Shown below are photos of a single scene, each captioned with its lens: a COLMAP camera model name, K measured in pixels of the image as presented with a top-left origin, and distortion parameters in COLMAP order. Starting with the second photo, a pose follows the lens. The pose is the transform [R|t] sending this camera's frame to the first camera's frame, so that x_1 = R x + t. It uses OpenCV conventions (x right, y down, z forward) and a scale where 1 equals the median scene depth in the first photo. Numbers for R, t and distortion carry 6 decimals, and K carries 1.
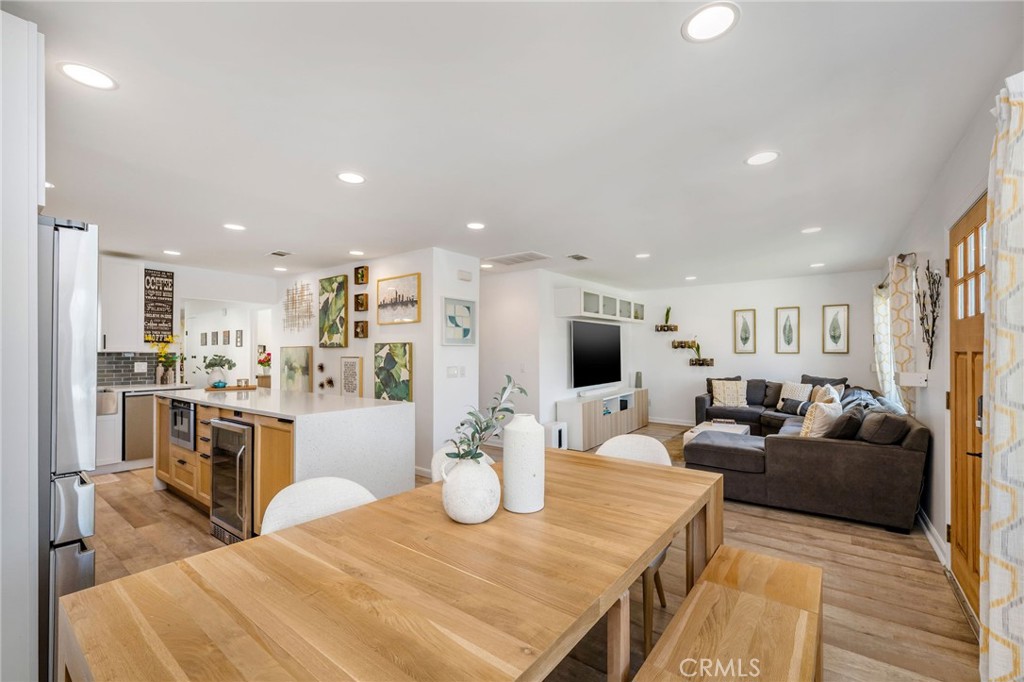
lens RADIAL K [[431.1, 0, 512.3], [0, 431.1, 351.4], [0, 0, 1]] dist [-0.001076, -0.000163]
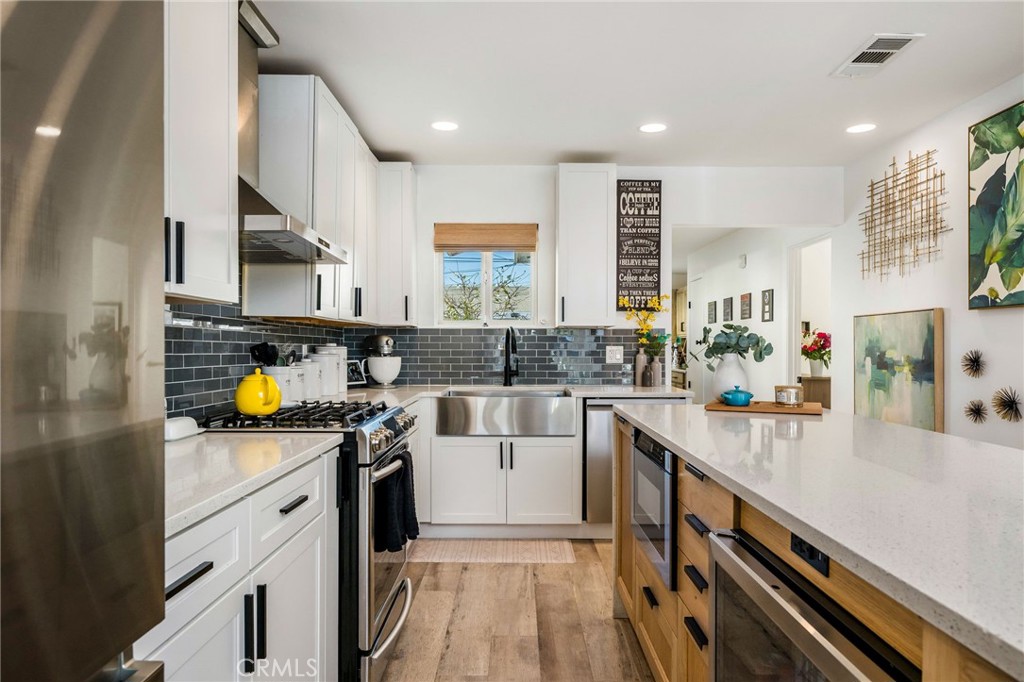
lens RADIAL K [[656.7, 0, 512.0], [0, 656.7, 341.0], [0, 0, 1]] dist [-0.005953, -0.002386]
pose [[0.602417, -0.002123, -0.798179, -0.242616], [0.001396, 0.999998, -0.001607, 0.019373], [0.798180, -0.000146, 0.602419, 0.355677]]
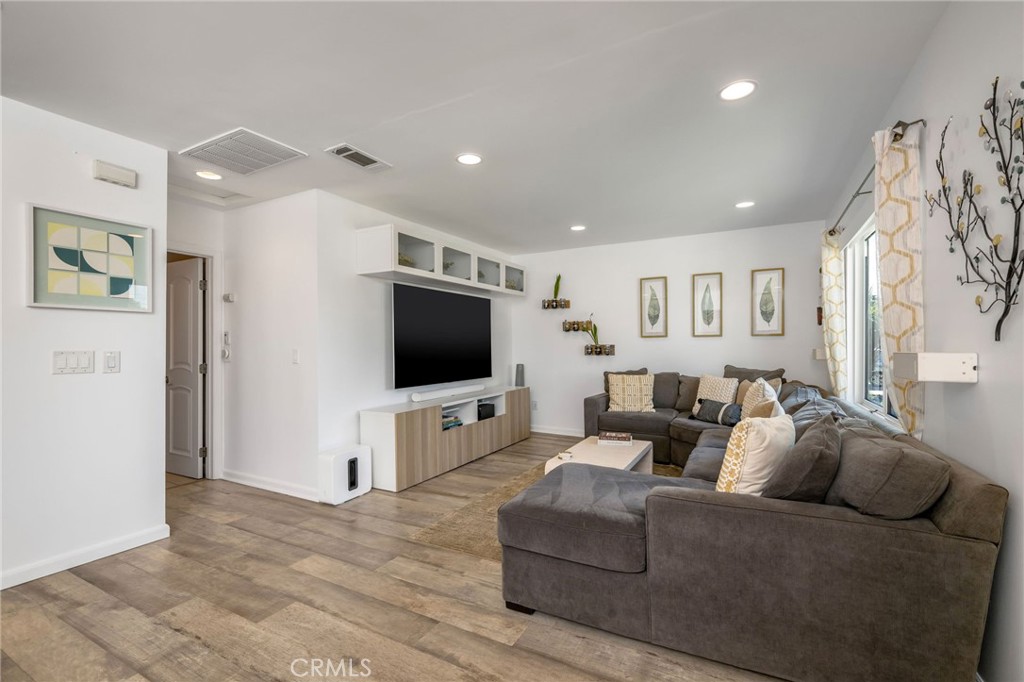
lens RADIAL K [[455.8, 0, 510.8], [0, 455.8, 346.3], [0, 0, 1]] dist [0.001138, 0.000192]
pose [[0.989164, -0.001433, 0.146810, 0.241846], [0.001489, 0.999999, -0.000271, 0.025914], [-0.146810, 0.000487, 0.989165, 0.350775]]
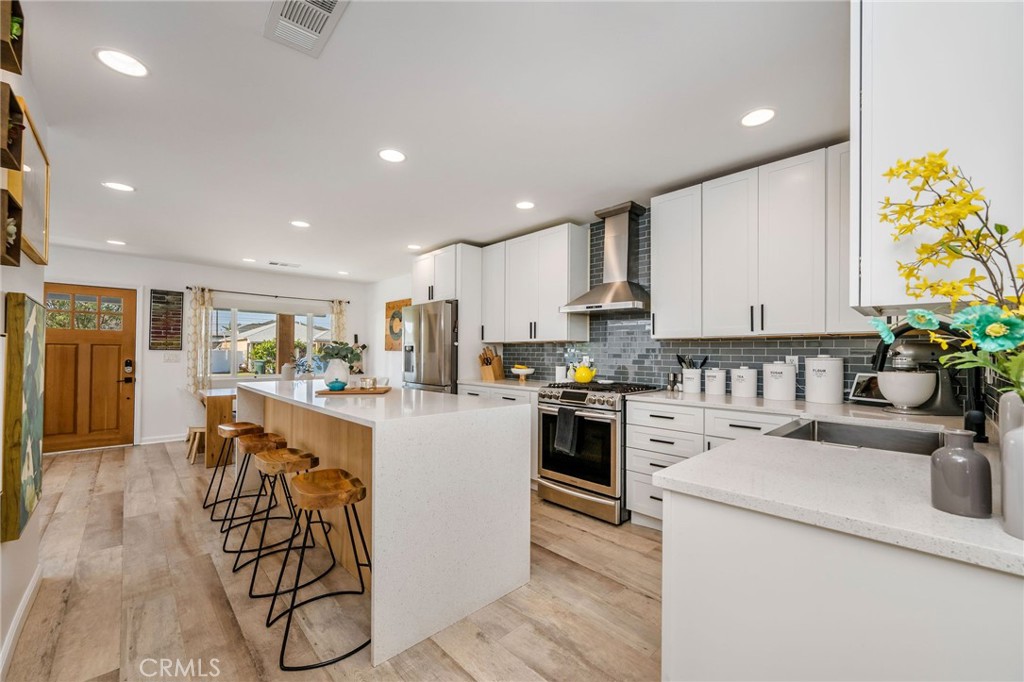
lens RADIAL K [[409.1, 0, 514.4], [0, 409.1, 352.1], [0, 0, 1]] dist [-0.000108, 0.000000]
pose [[-0.986857, -0.002179, 0.161580, -0.662219], [-0.003769, 0.999947, -0.009534, 0.023477], [-0.161551, -0.010017, -0.986814, 1.126112]]
